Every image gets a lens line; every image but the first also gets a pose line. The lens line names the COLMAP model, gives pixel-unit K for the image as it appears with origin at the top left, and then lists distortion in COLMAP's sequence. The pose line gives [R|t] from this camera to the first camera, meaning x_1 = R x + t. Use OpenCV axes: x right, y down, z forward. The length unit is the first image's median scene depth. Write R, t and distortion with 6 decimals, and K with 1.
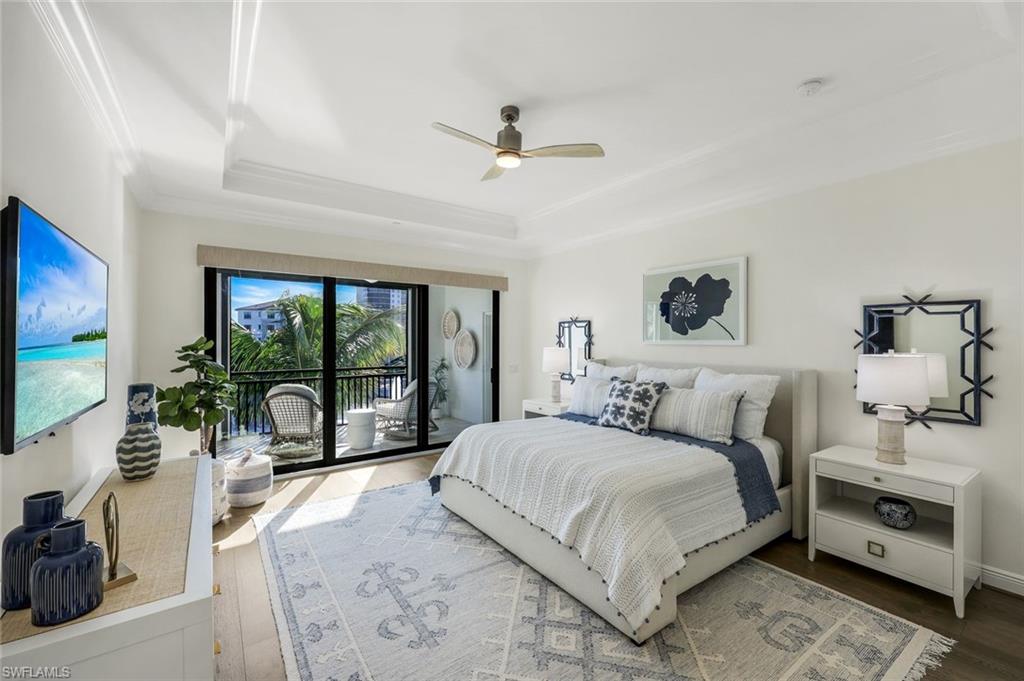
lens RADIAL K [[409.7, 0, 507.1], [0, 409.7, 337.9], [0, 0, 1]] dist [-0.003092, 0.000157]
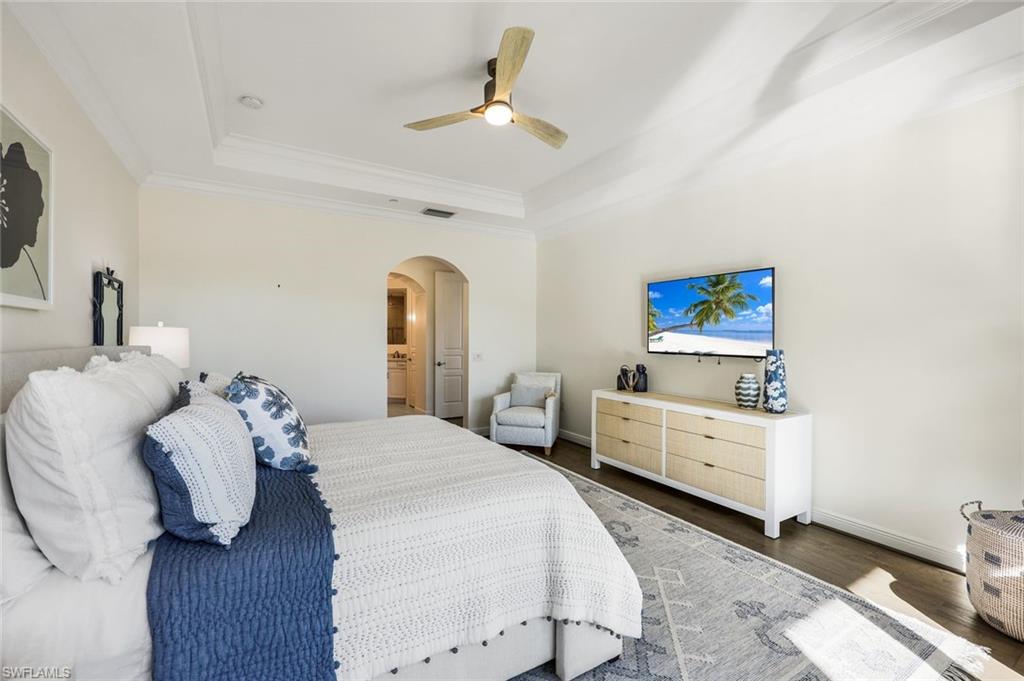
lens RADIAL K [[409.7, 0, 511.4], [0, 409.7, 343.6], [0, 0, 1]] dist [-0.003092, 0.000157]
pose [[-0.997323, -0.002241, 0.073090, -0.084742], [-0.002110, 0.999996, 0.001872, 0.064406], [-0.073094, 0.001713, -0.997324, 1.639987]]
